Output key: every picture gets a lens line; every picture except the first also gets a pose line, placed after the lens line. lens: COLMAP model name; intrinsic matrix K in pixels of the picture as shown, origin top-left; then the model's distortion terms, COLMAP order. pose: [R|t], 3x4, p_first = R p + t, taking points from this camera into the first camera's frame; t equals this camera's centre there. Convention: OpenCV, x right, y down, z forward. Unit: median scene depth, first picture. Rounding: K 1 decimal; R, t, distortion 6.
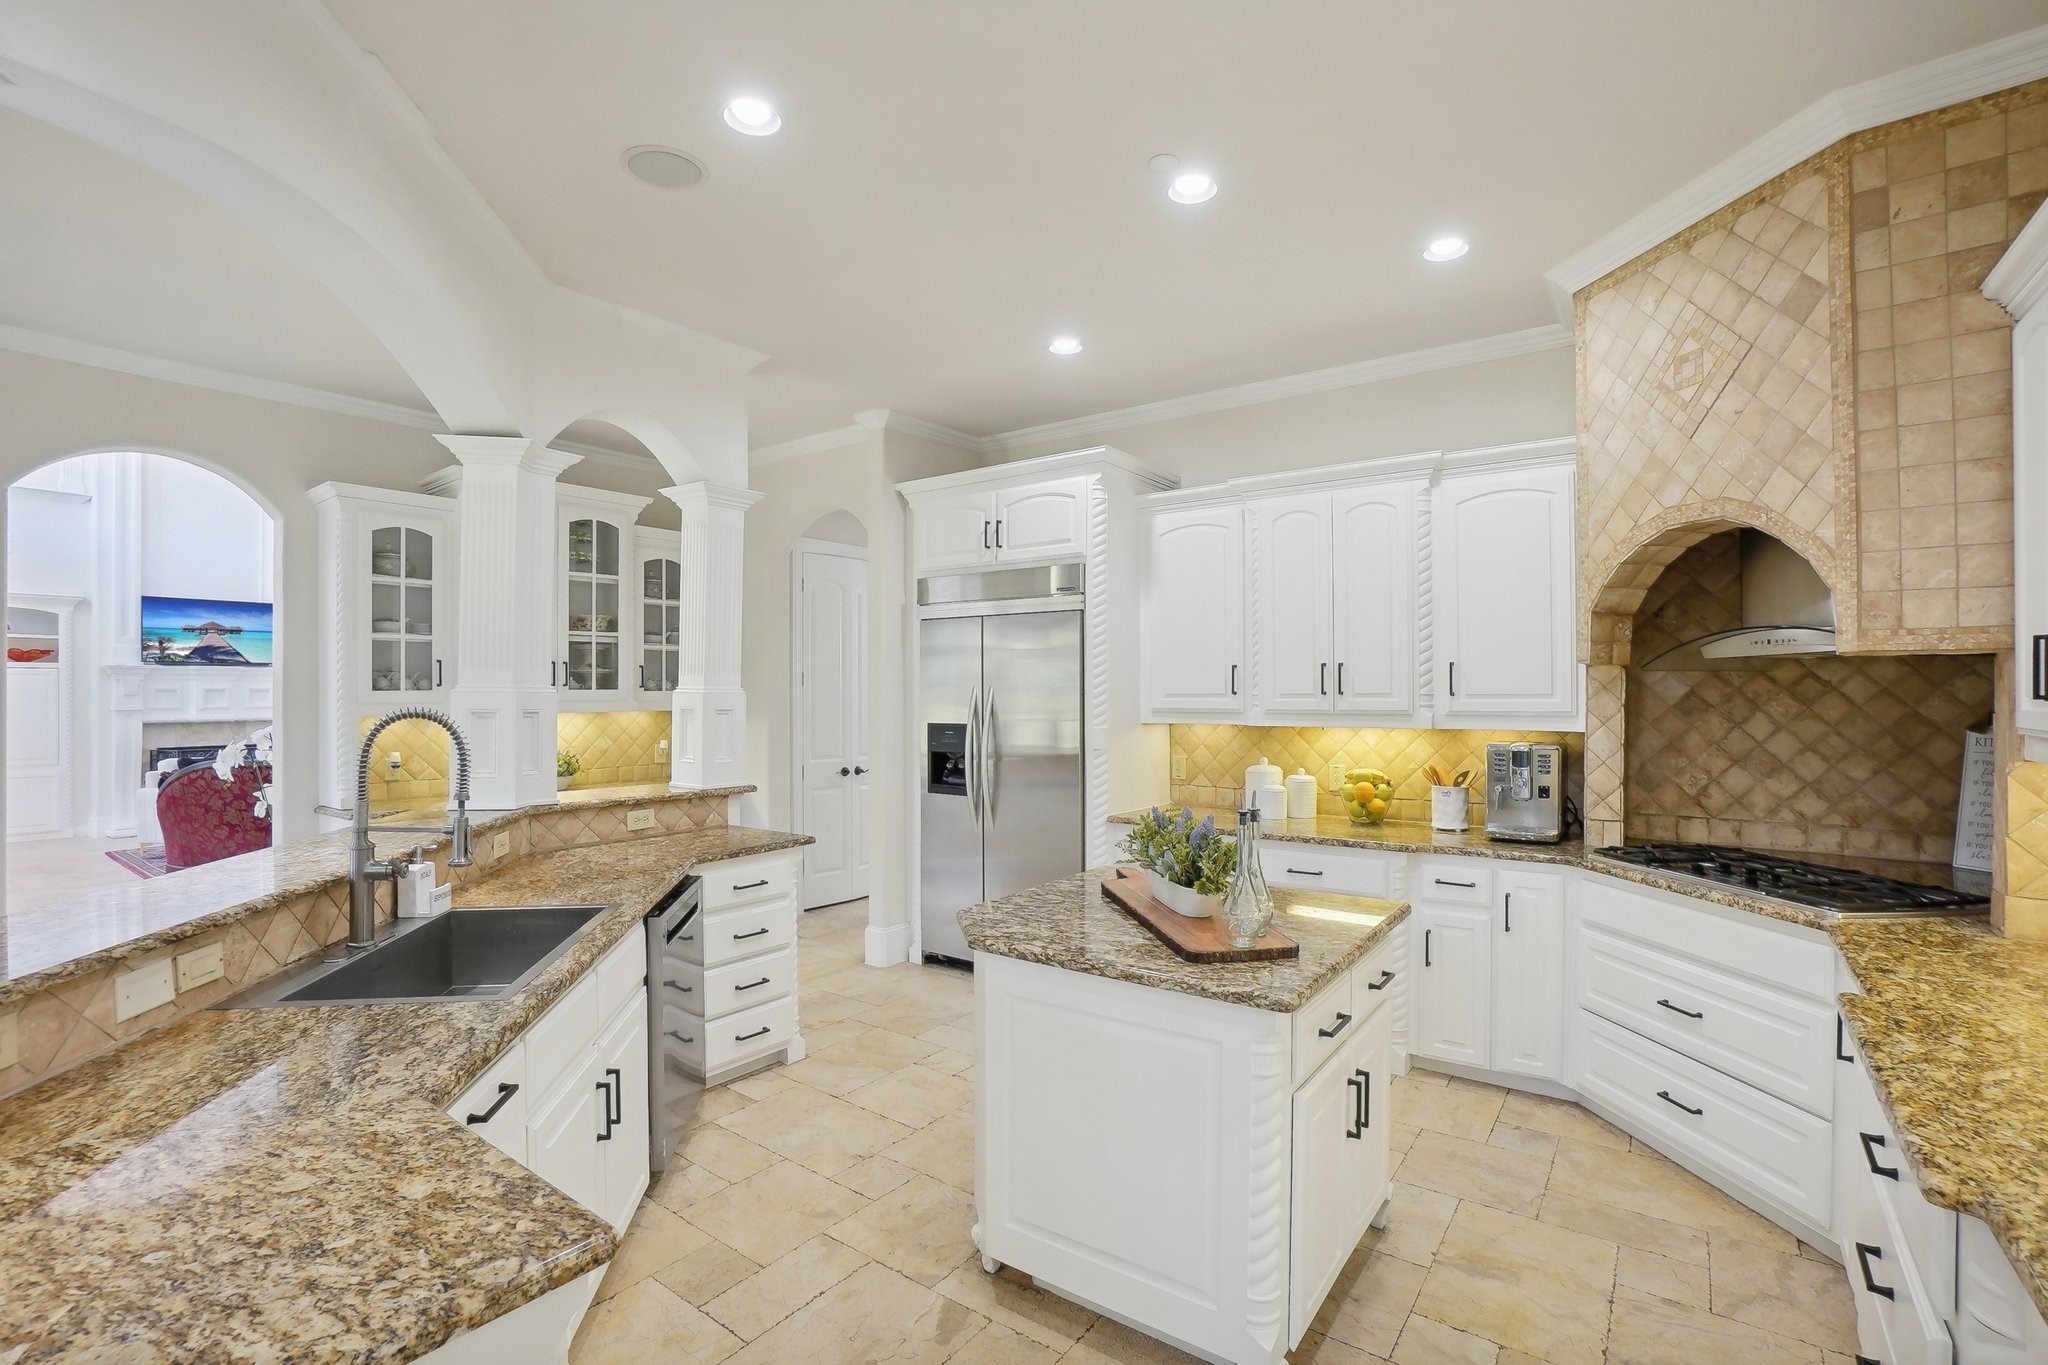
lens RADIAL K [[920.5, 0, 1019.4], [0, 920.5, 687.6], [0, 0, 1]] dist [-0.068347, 0.022993]
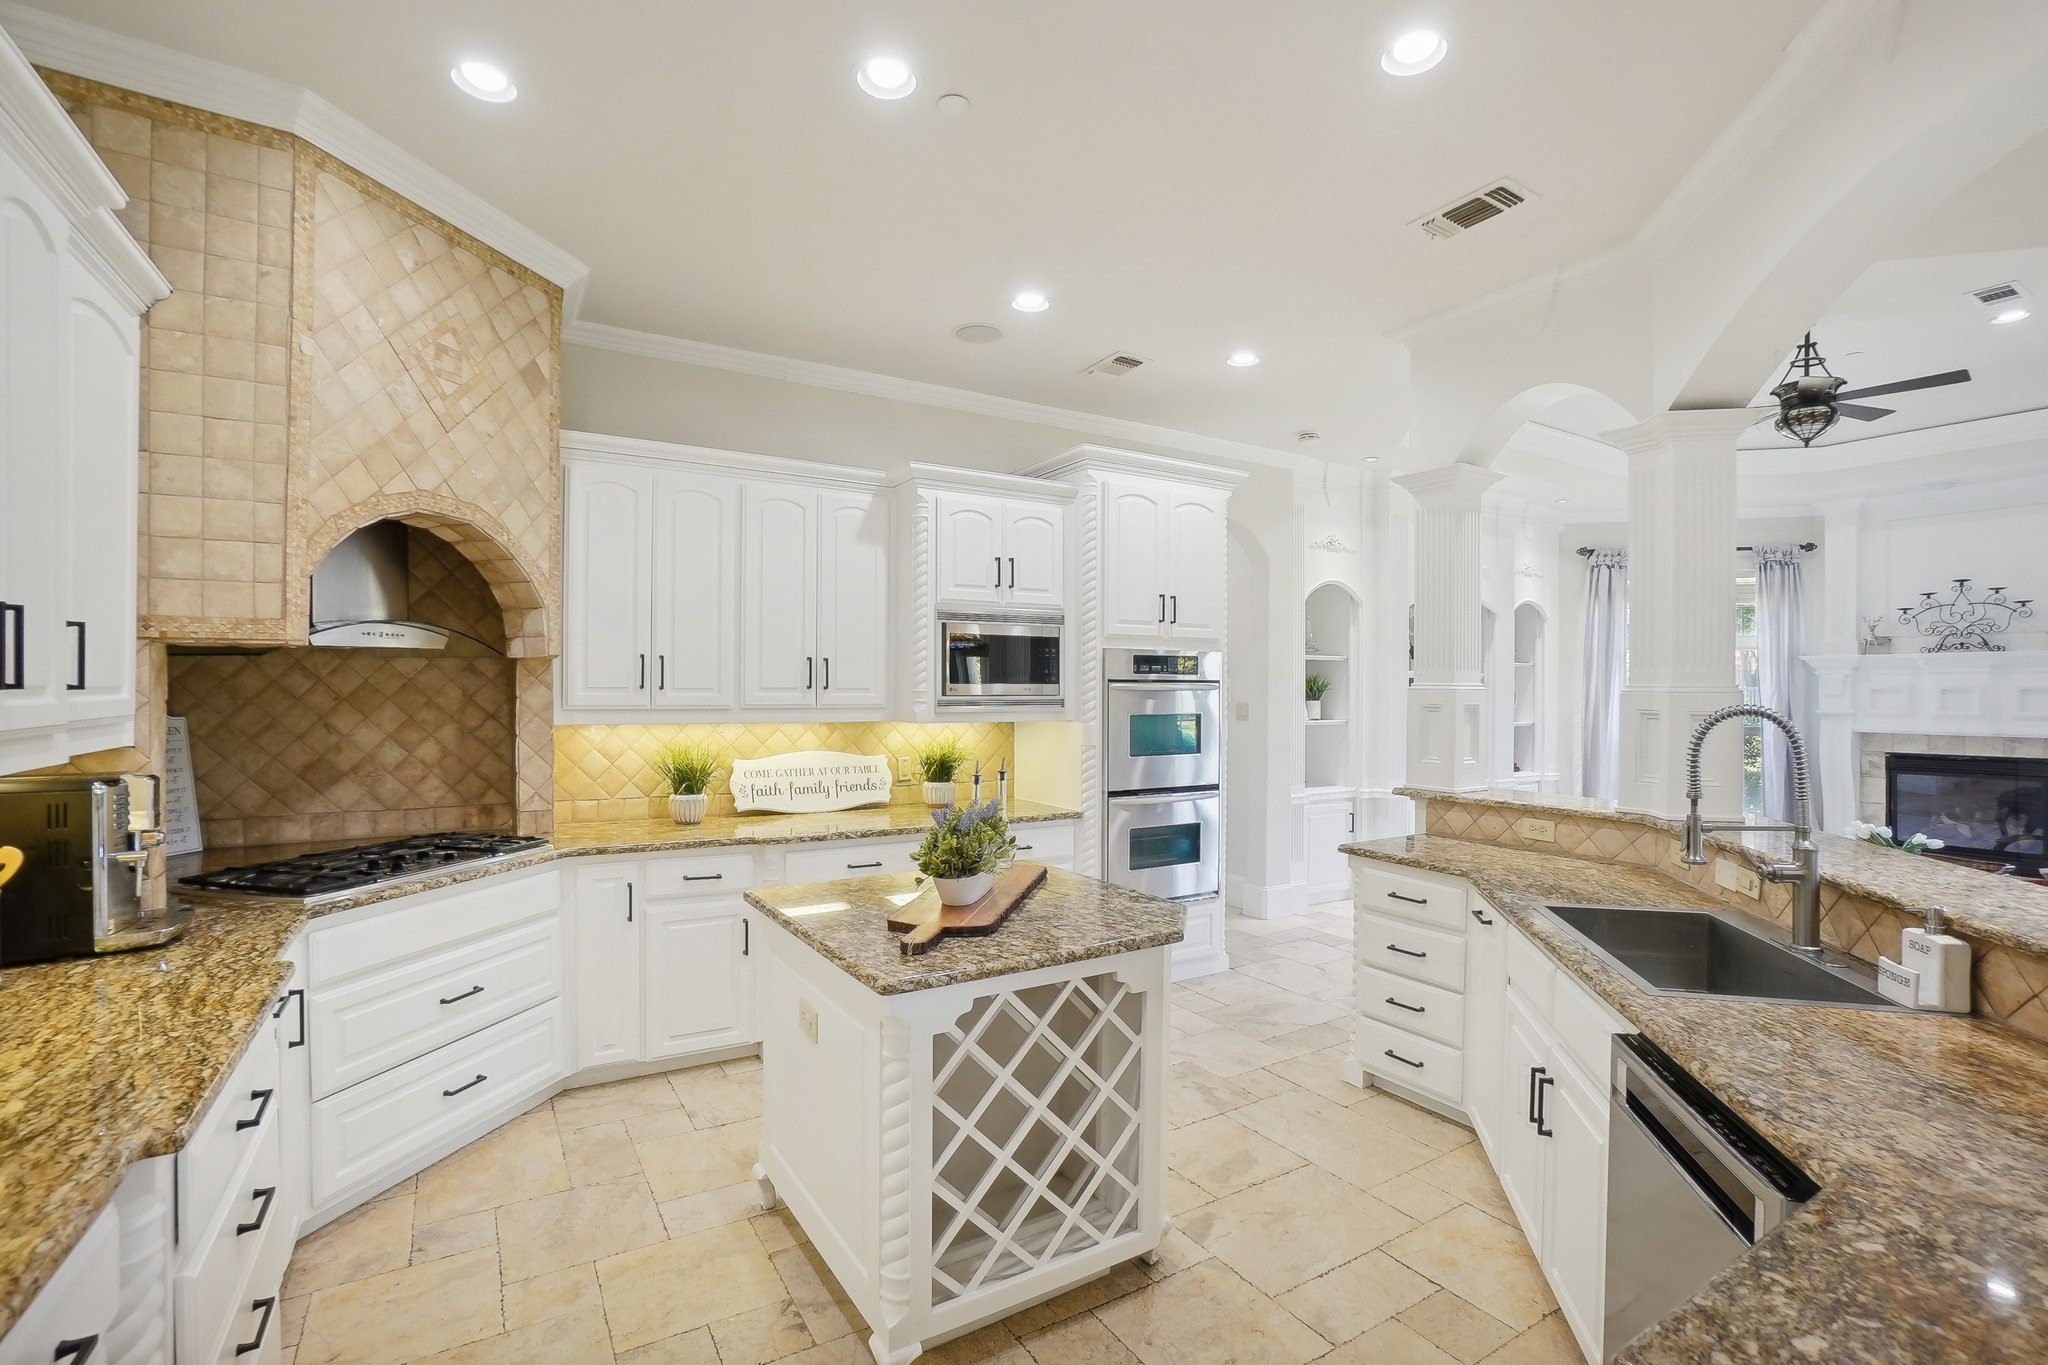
lens RADIAL K [[920.5, 0, 1019.4], [0, 920.5, 687.6], [0, 0, 1]] dist [-0.068347, 0.022993]
pose [[-0.924316, -0.004491, 0.381602, -0.234928], [-0.005810, 0.999980, -0.002304, 0.007779], [-0.381584, -0.004347, -0.924324, 1.698942]]
